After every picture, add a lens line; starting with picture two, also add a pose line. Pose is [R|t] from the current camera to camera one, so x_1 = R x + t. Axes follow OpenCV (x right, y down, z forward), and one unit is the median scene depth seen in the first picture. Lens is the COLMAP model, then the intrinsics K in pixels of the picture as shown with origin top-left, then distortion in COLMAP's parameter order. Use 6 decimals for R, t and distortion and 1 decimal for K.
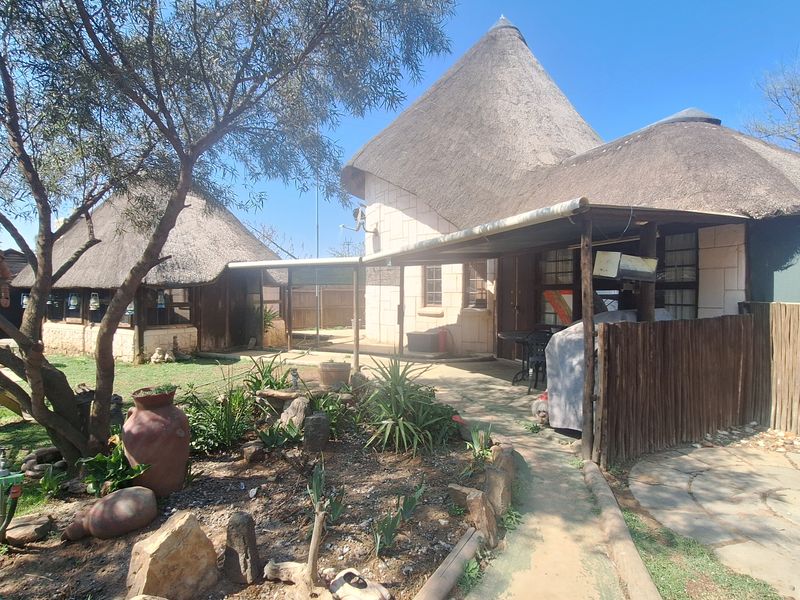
lens RADIAL K [[420.6, 0, 401.2], [0, 420.6, 299.9], [0, 0, 1]] dist [-0.004577, 0.002324]
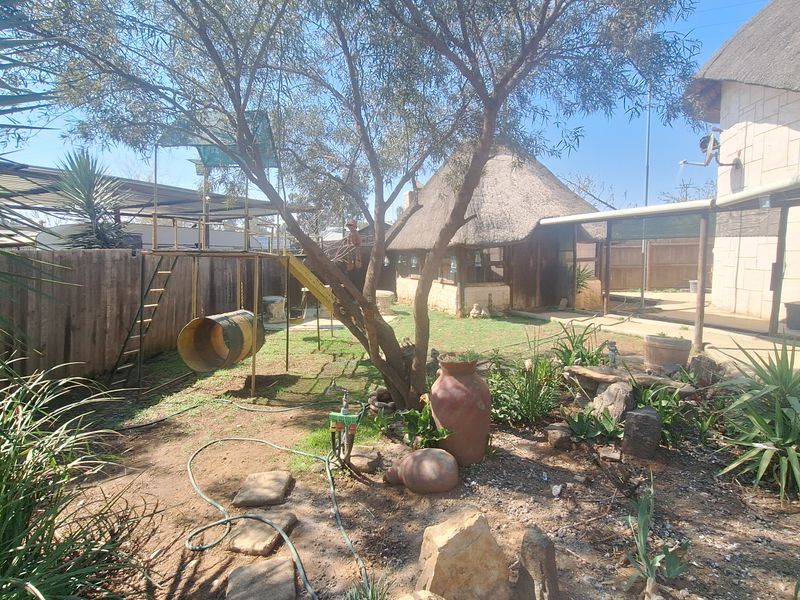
lens RADIAL K [[420.6, 0, 401.2], [0, 420.6, 299.3], [0, 0, 1]] dist [-0.004577, 0.002324]
pose [[0.756732, 0.053118, -0.651563, -0.042655], [0.013013, 0.995272, 0.096252, -0.008688], [0.653595, -0.081315, 0.752463, 0.138838]]
